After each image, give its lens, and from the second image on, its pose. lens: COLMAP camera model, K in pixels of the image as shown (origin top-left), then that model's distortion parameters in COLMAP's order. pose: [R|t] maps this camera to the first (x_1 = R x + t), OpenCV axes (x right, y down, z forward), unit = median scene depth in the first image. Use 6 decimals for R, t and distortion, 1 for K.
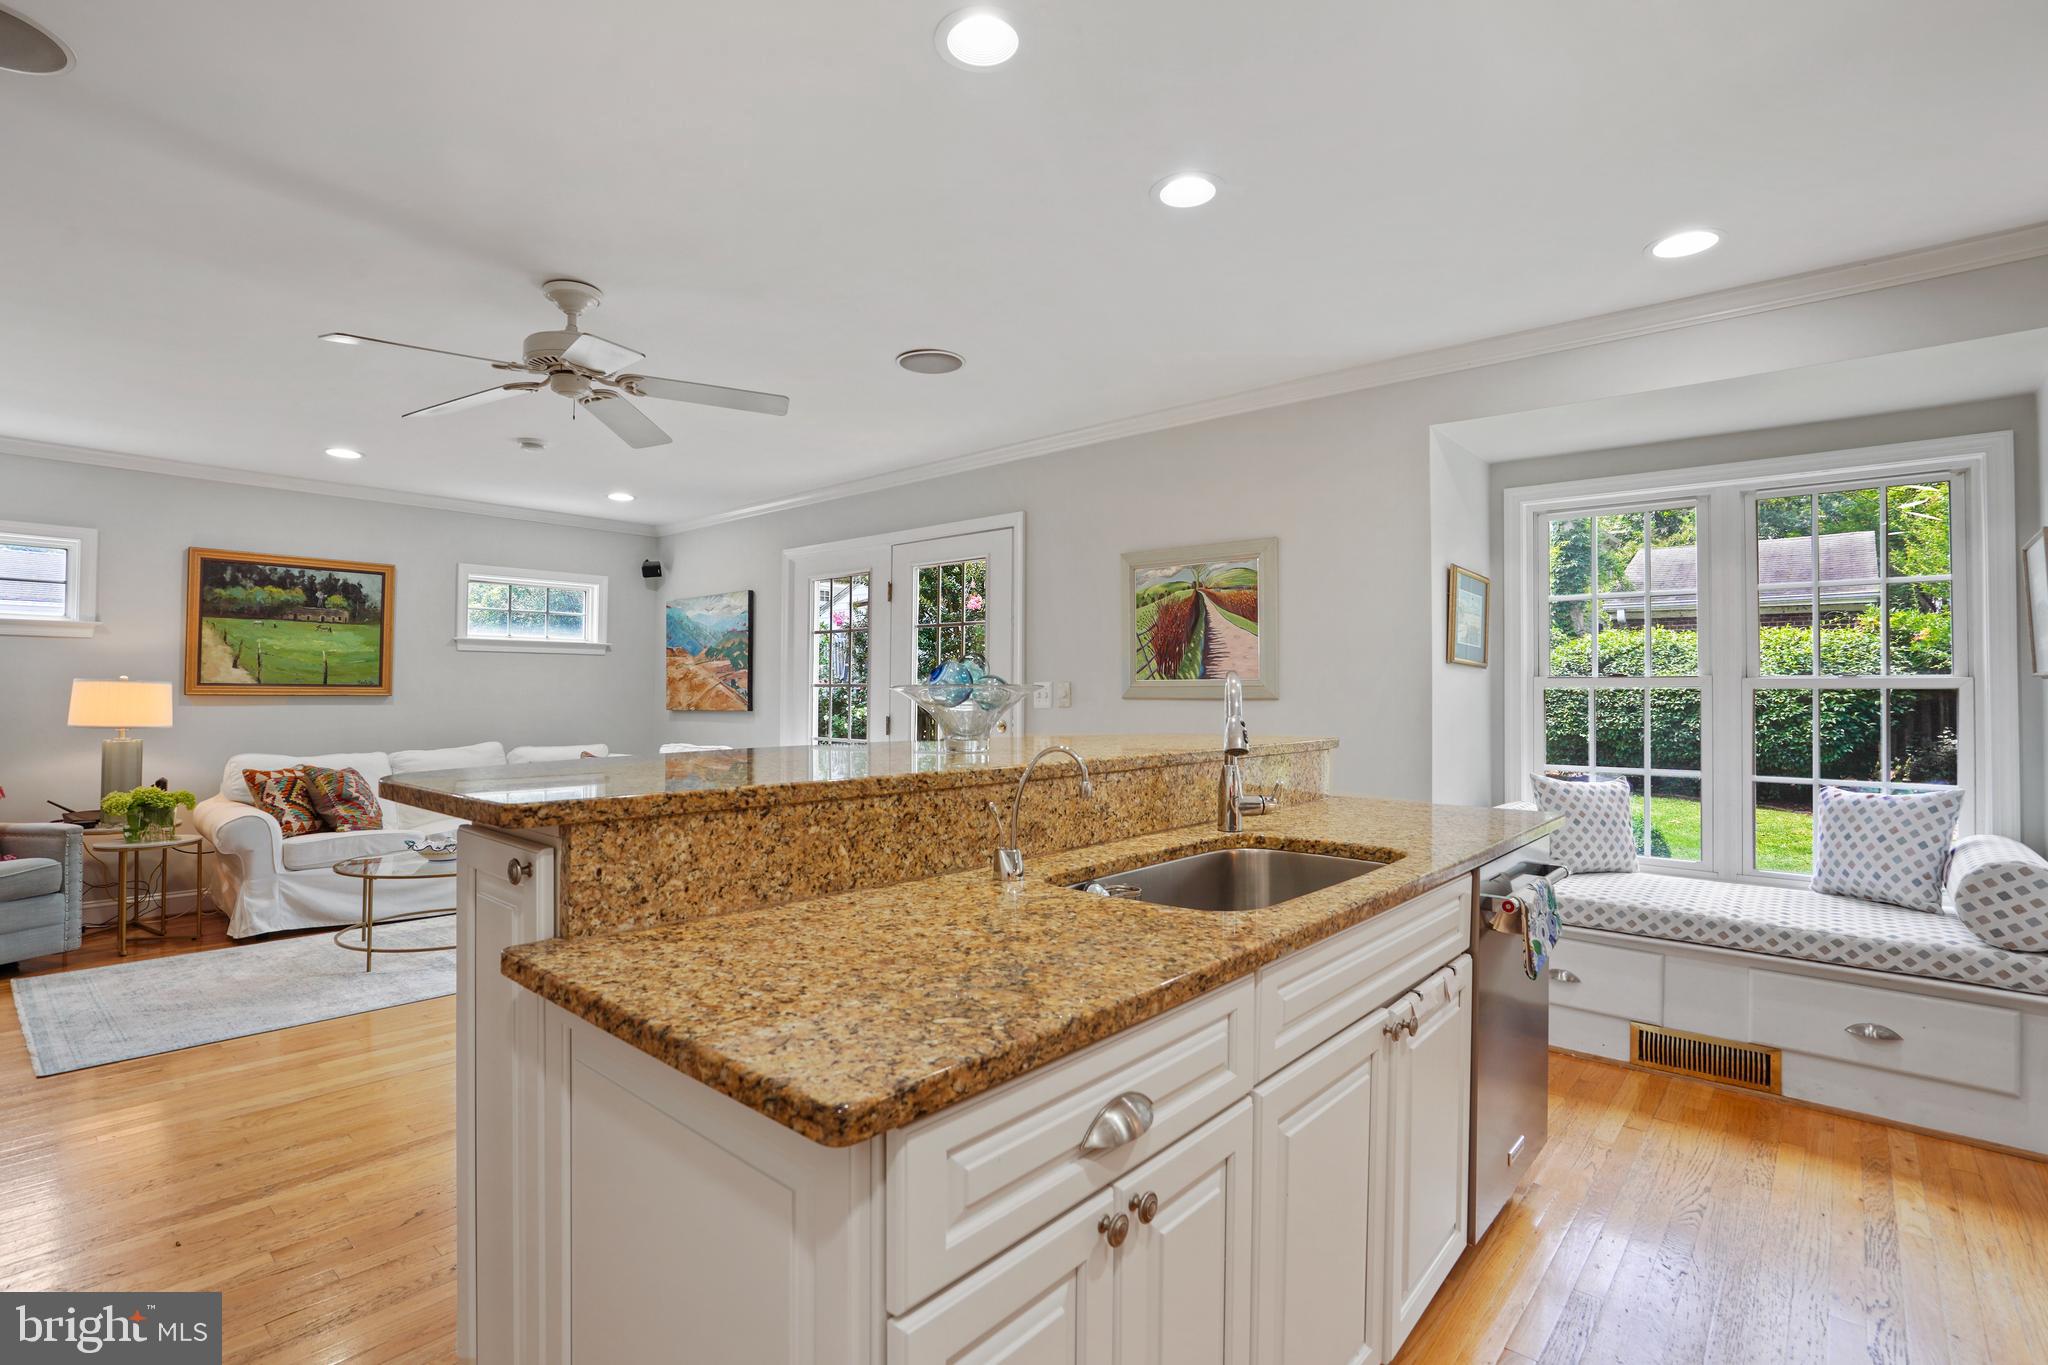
lens RADIAL K [[975.8, 0, 1011.7], [0, 975.8, 670.0], [0, 0, 1]] dist [-0.052837, 0.020113]
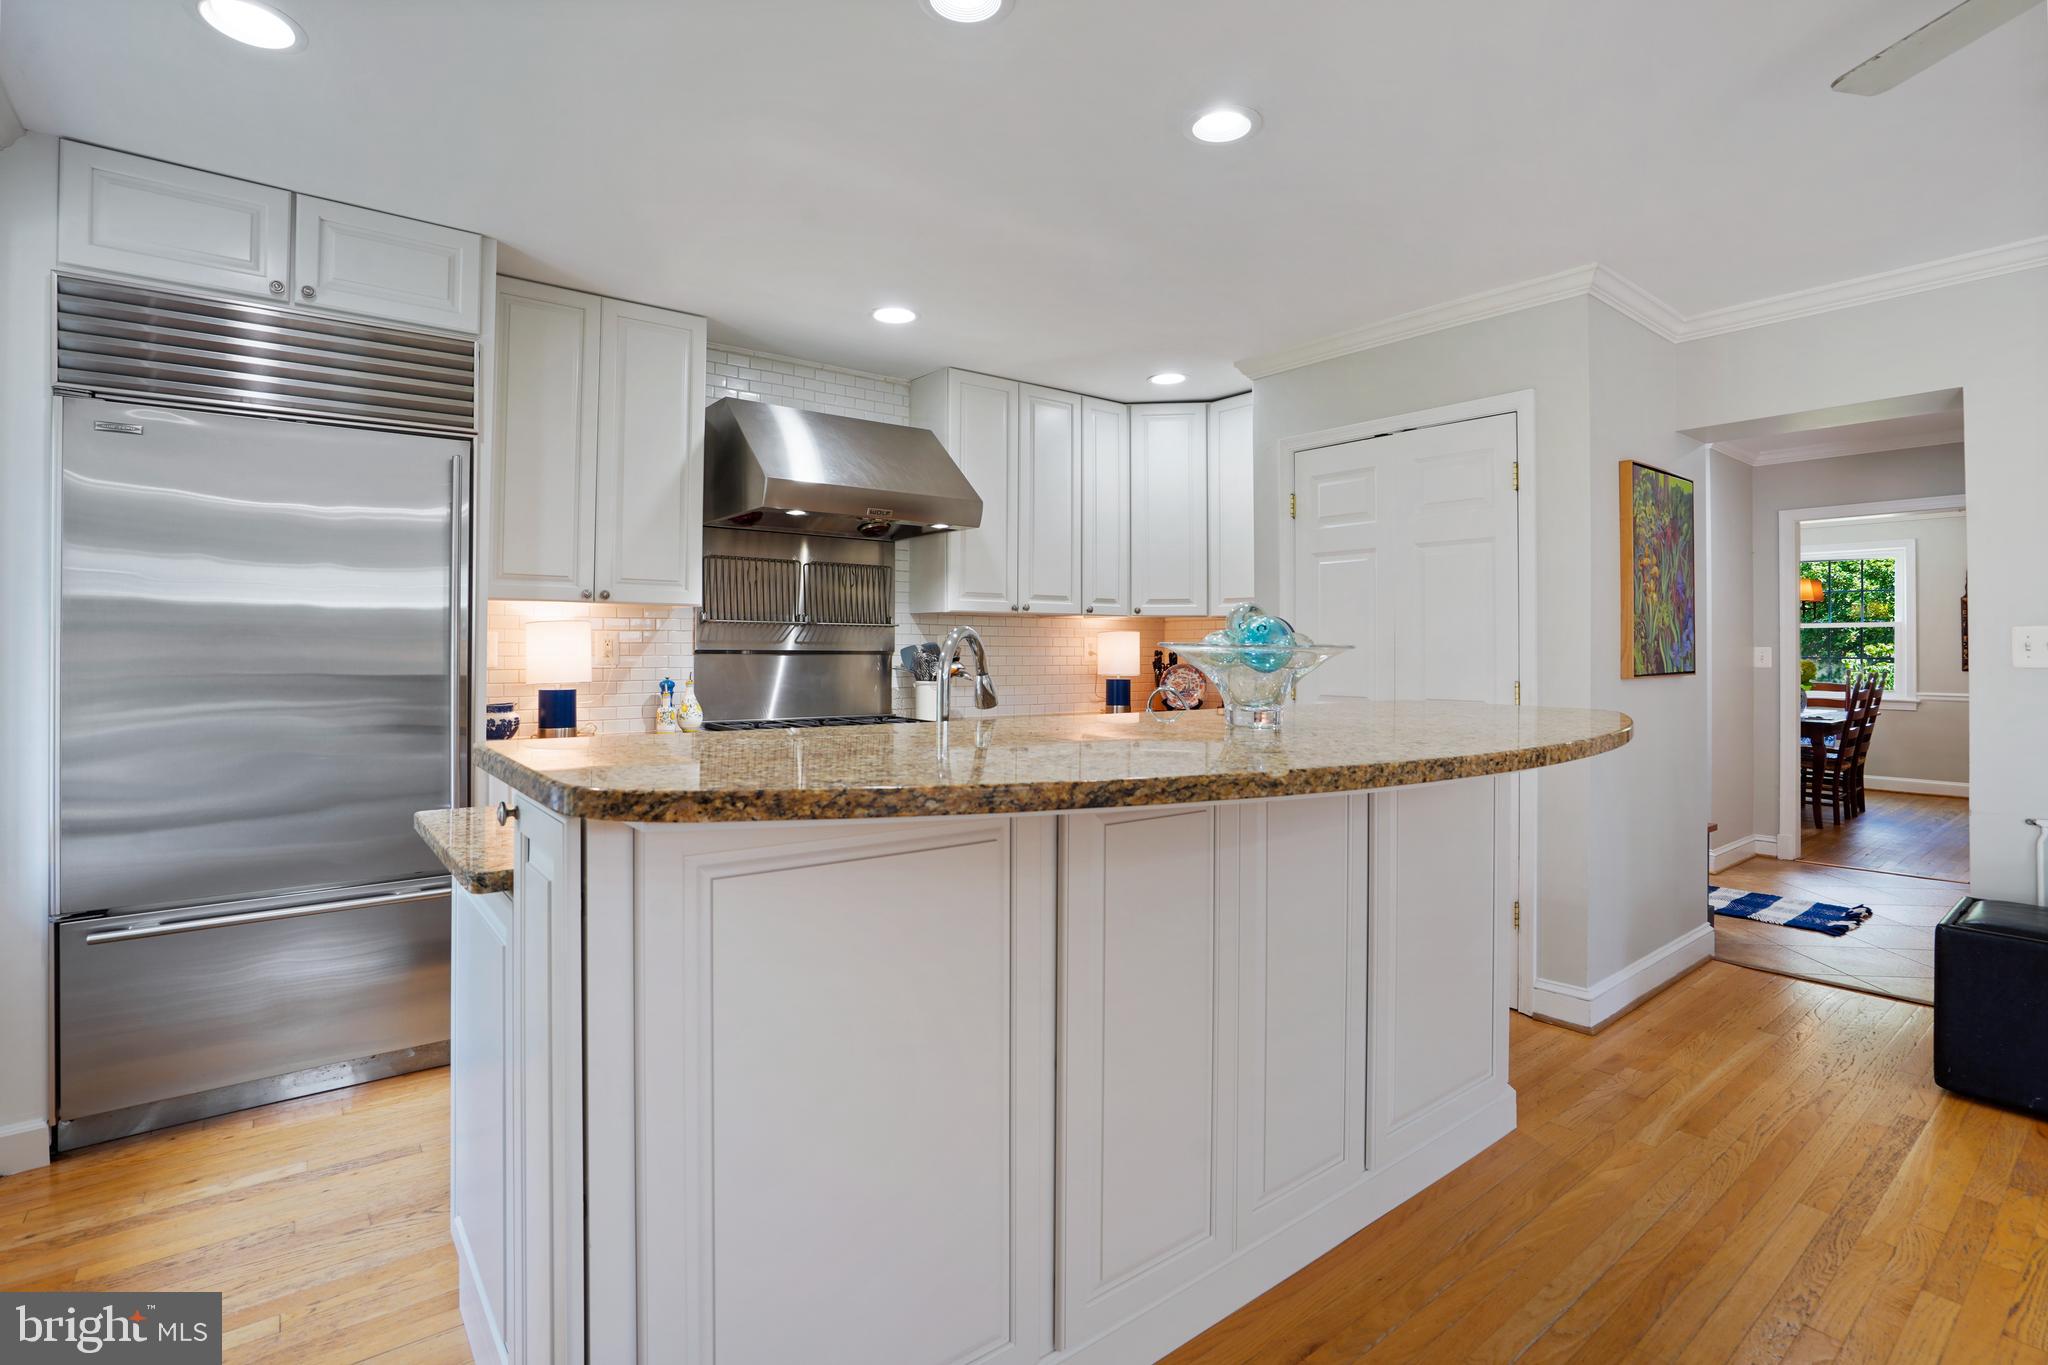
lens RADIAL K [[975.1, 0, 1019.1], [0, 975.1, 645.6], [0, 0, 1]] dist [-0.025142, 0.000634]
pose [[-0.984925, -0.008478, 0.172774, 0.001178], [-0.012957, 0.999608, -0.024816, 0.017398], [-0.172496, -0.026681, -0.984649, 0.834815]]
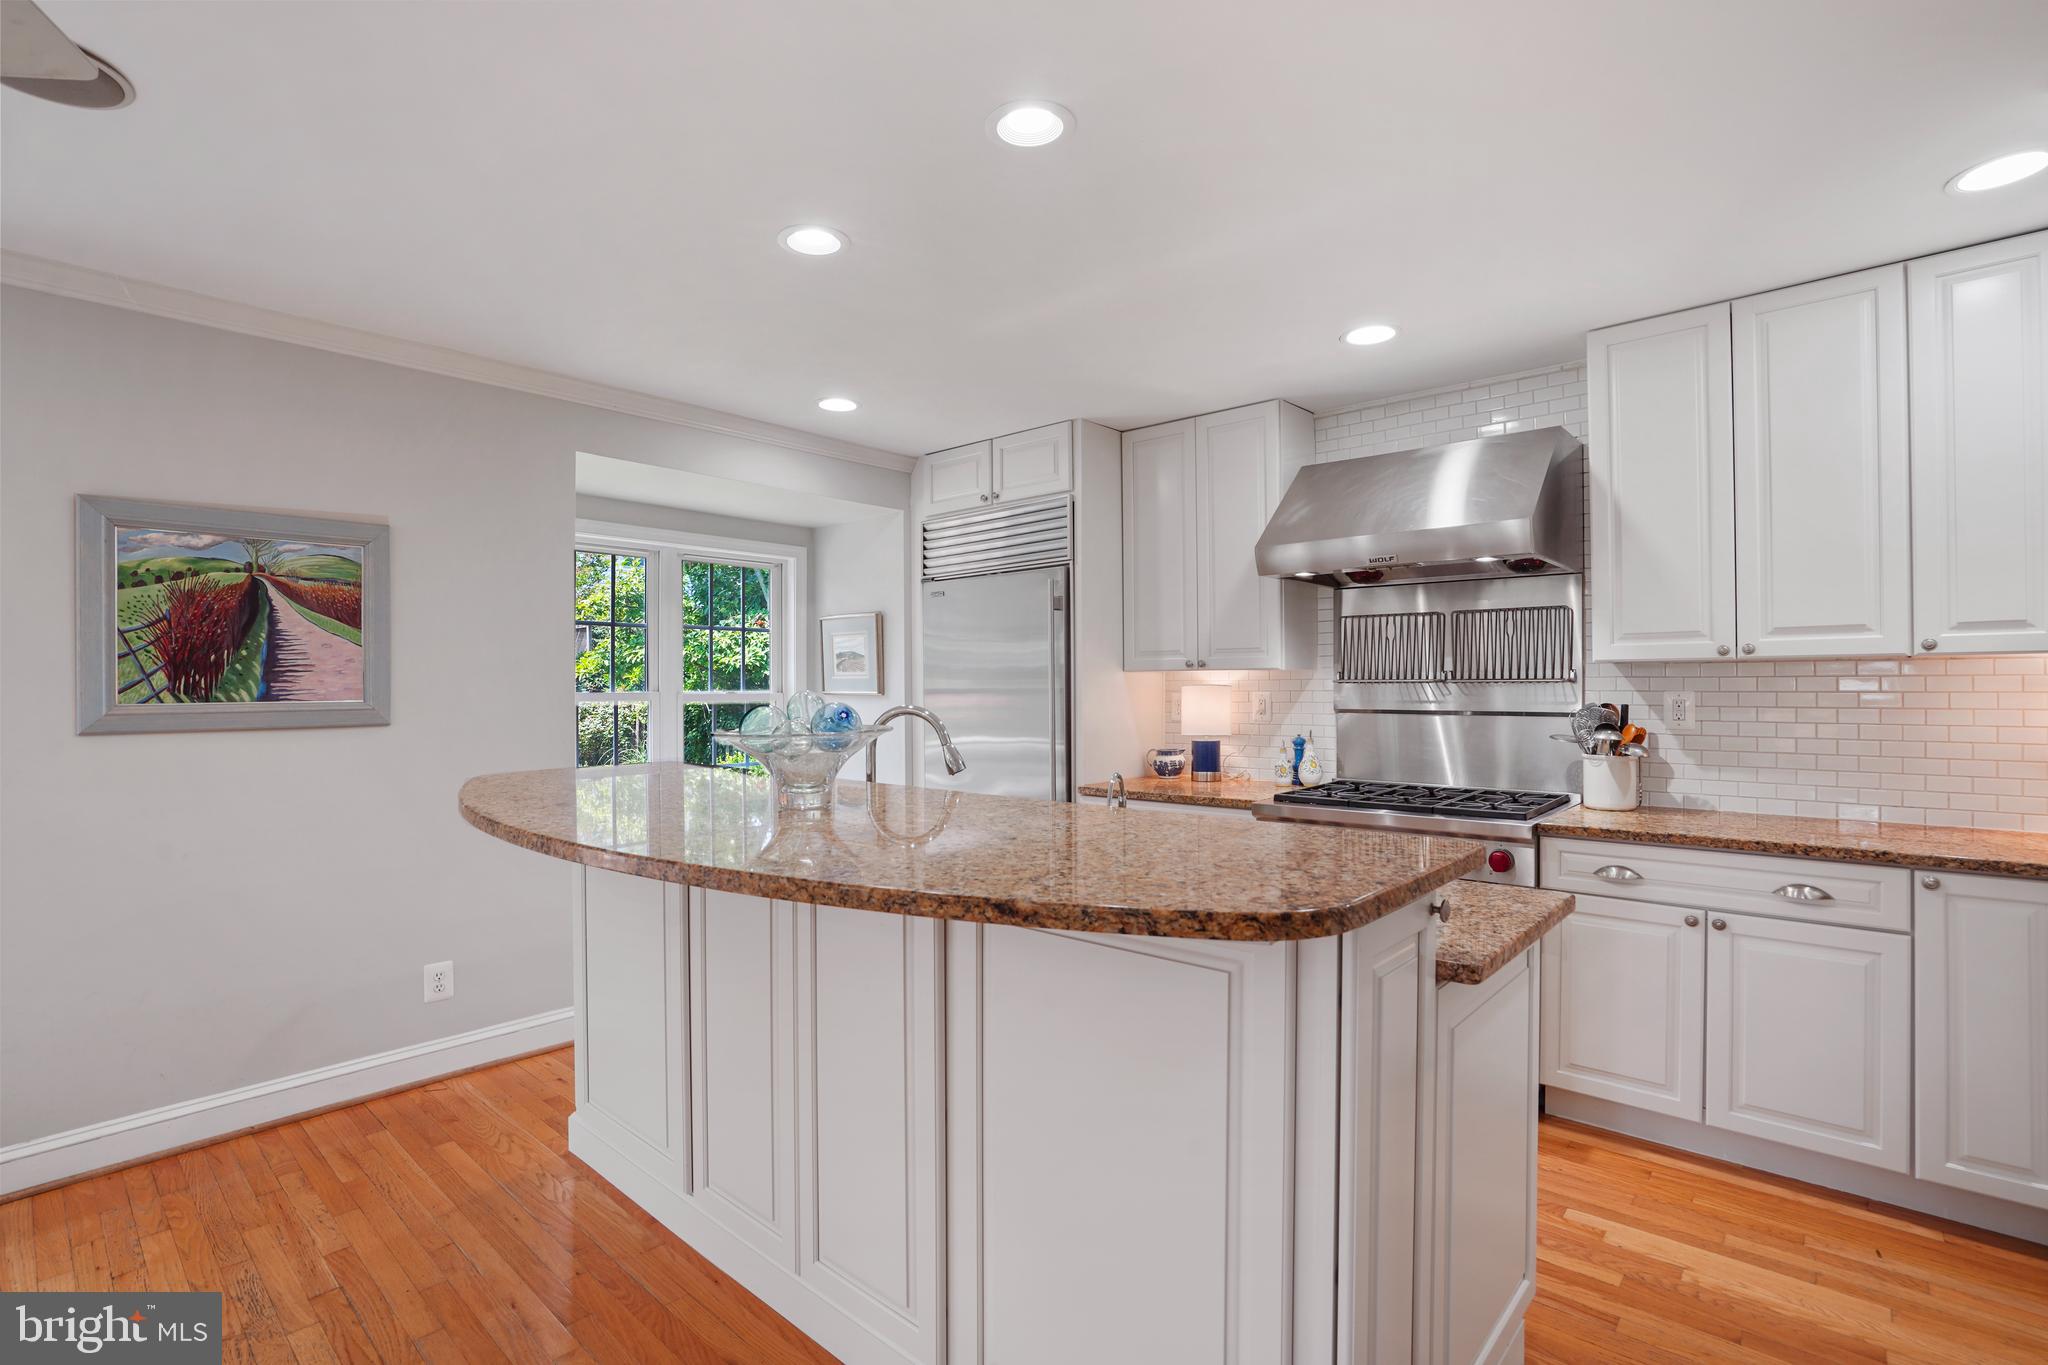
lens RADIAL K [[965.3, 0, 1011.6], [0, 965.3, 686.9], [0, 0, 1]] dist [-0.070491, 0.032887]
pose [[0.006223, -0.005885, 0.999963, -0.406805], [-0.019155, 0.999798, 0.006003, -0.013167], [-0.999797, -0.019192, 0.006109, 0.373750]]
